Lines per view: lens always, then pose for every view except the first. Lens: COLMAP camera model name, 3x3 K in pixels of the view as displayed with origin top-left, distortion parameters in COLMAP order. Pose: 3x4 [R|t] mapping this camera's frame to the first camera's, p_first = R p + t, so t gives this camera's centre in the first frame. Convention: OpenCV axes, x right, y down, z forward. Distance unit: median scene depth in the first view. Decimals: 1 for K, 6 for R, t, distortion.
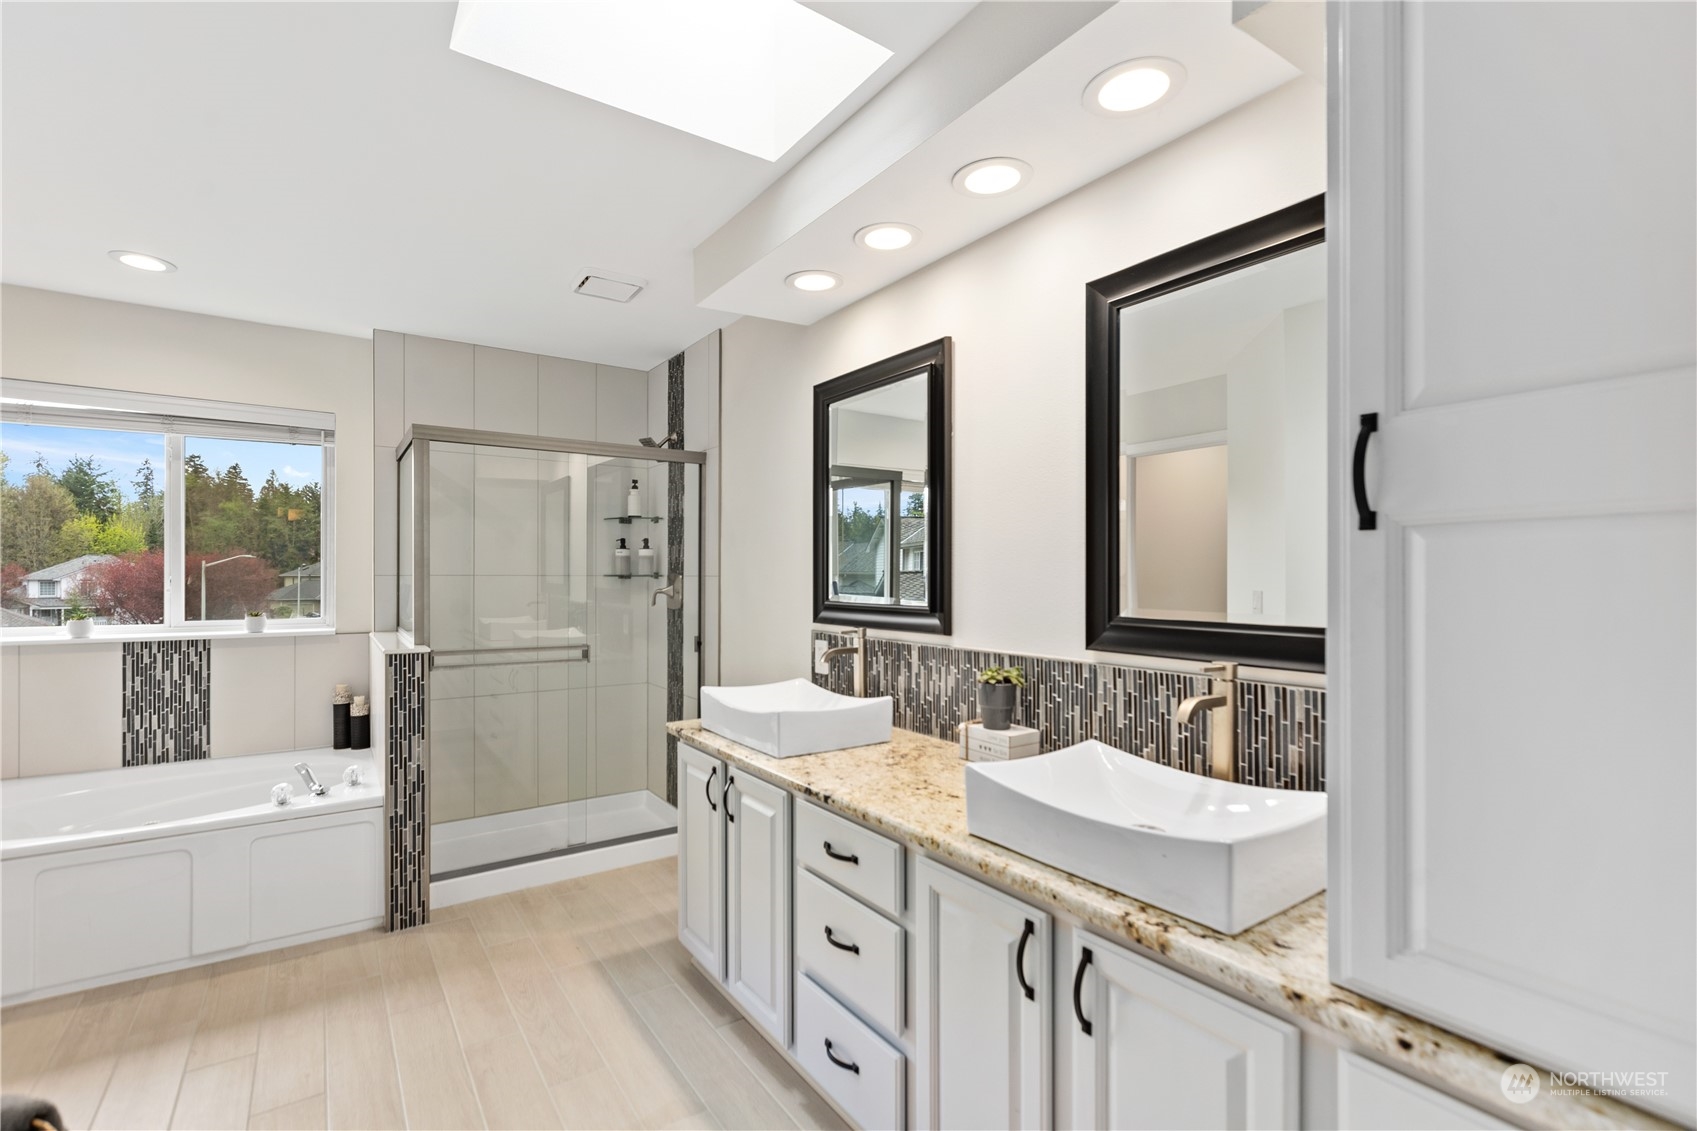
lens RADIAL K [[768.9, 0, 851.7], [0, 768.9, 573.9], [0, 0, 1]] dist [0.002514, -0.000031]
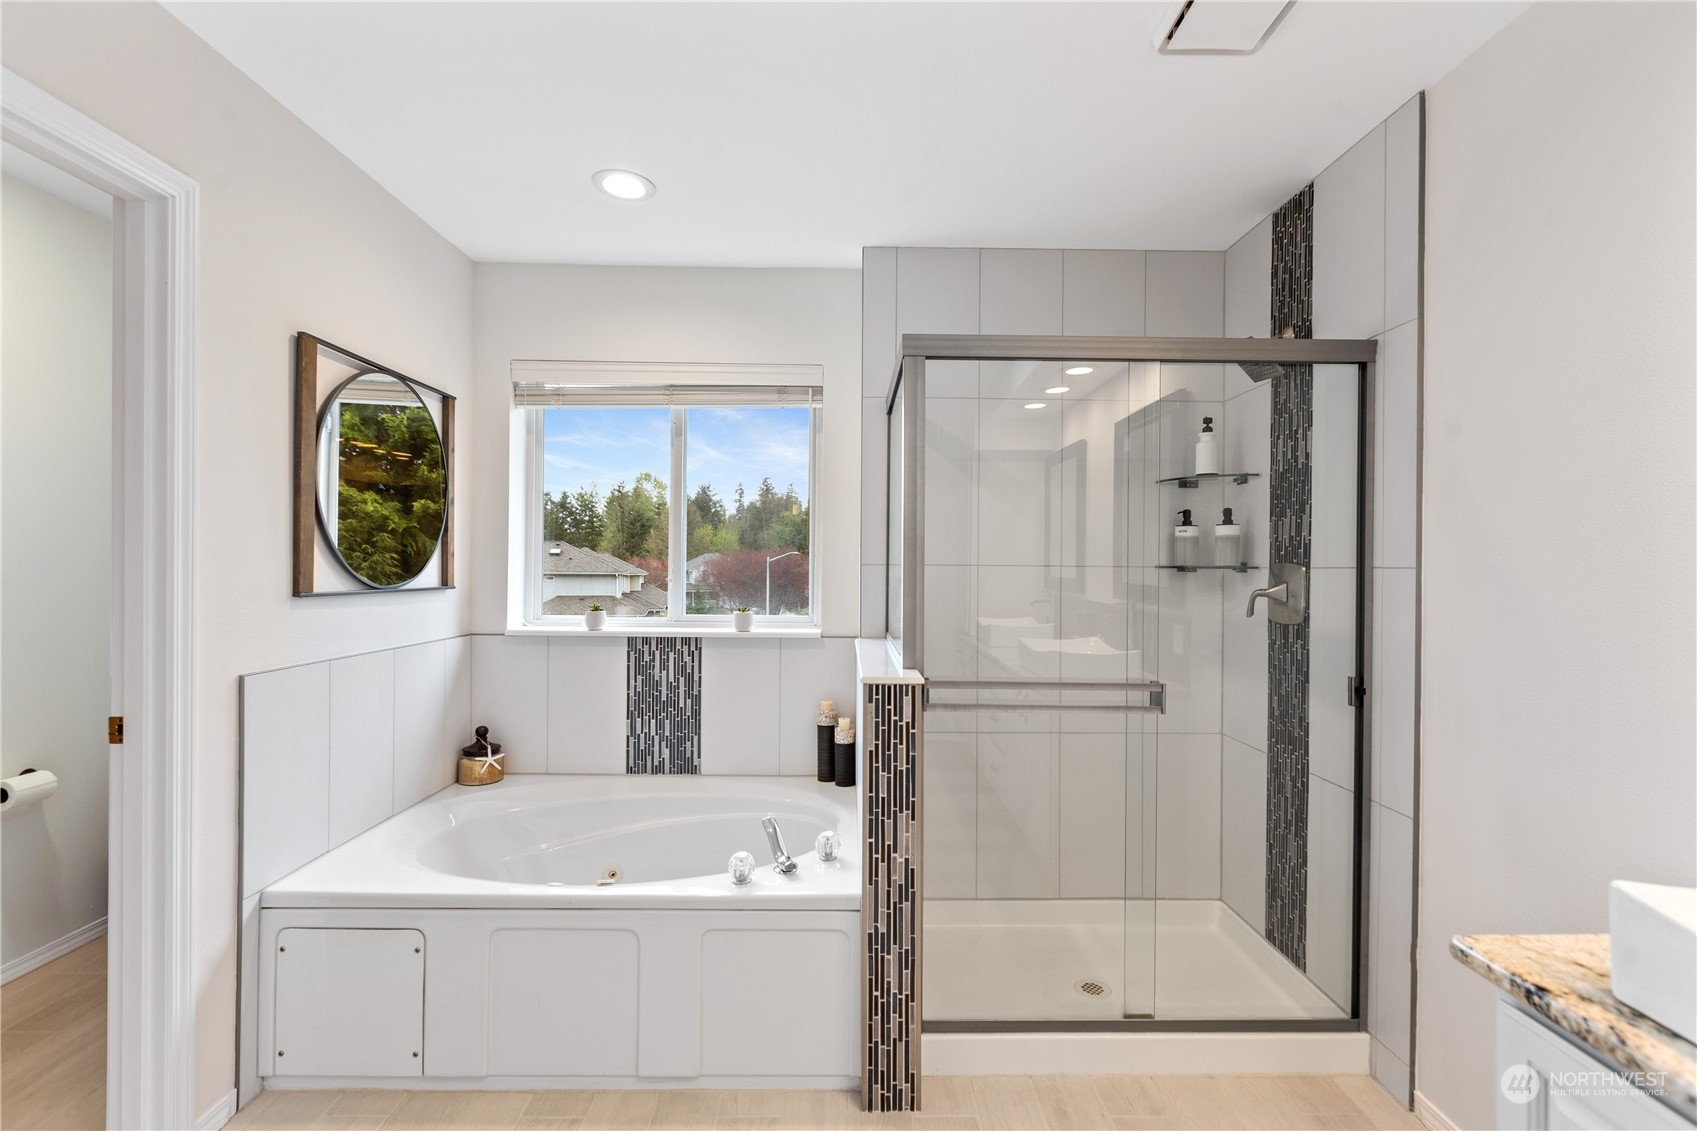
lens RADIAL K [[774.9, 0, 844.5], [0, 774.9, 569.6], [0, 0, 1]] dist [0.002304, -0.000416]
pose [[0.822917, 0.006312, -0.568126, -0.207996], [-0.005844, 0.999979, 0.002645, 0.005336], [0.568131, 0.001143, 0.822937, 0.379750]]
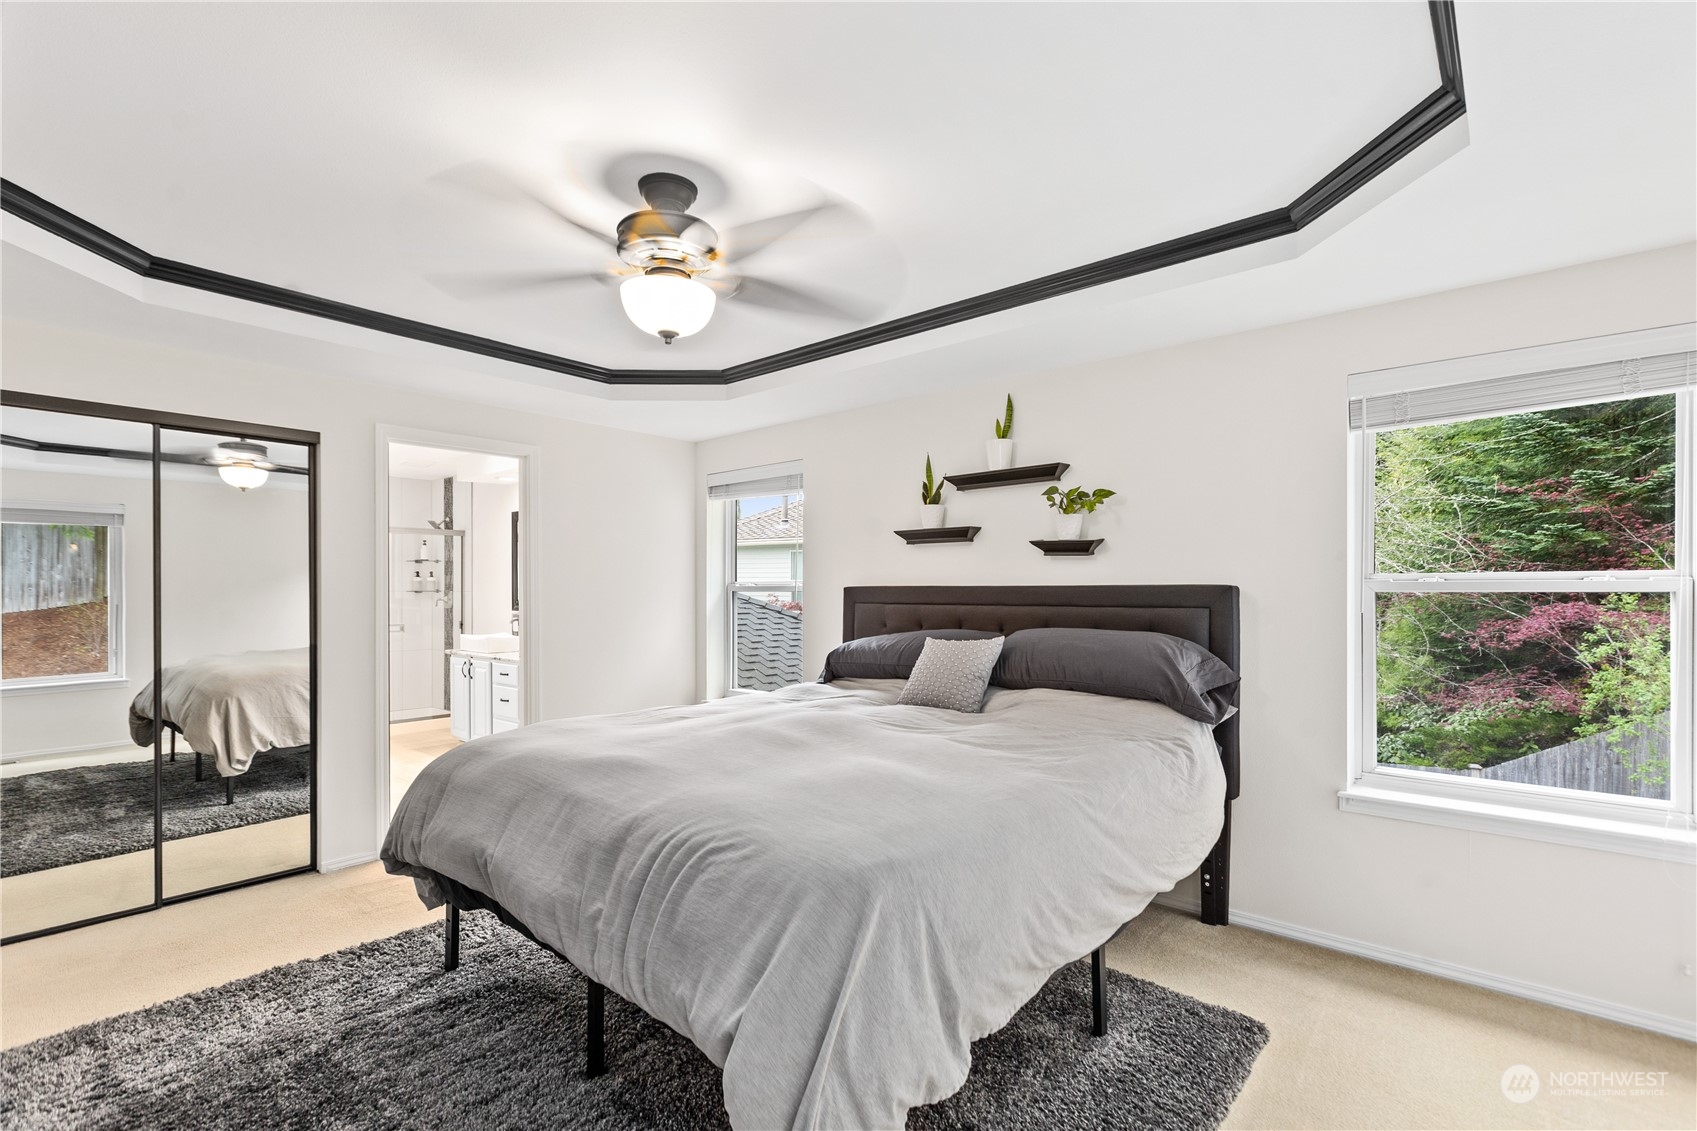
lens RADIAL K [[768.9, 0, 851.7], [0, 768.9, 573.9], [0, 0, 1]] dist [0.002514, -0.000031]
pose [[0.966851, -0.008185, 0.255208, 0.313796], [0.012370, 0.999814, -0.014799, 0.000463], [-0.255040, 0.017466, 0.966773, -1.377712]]
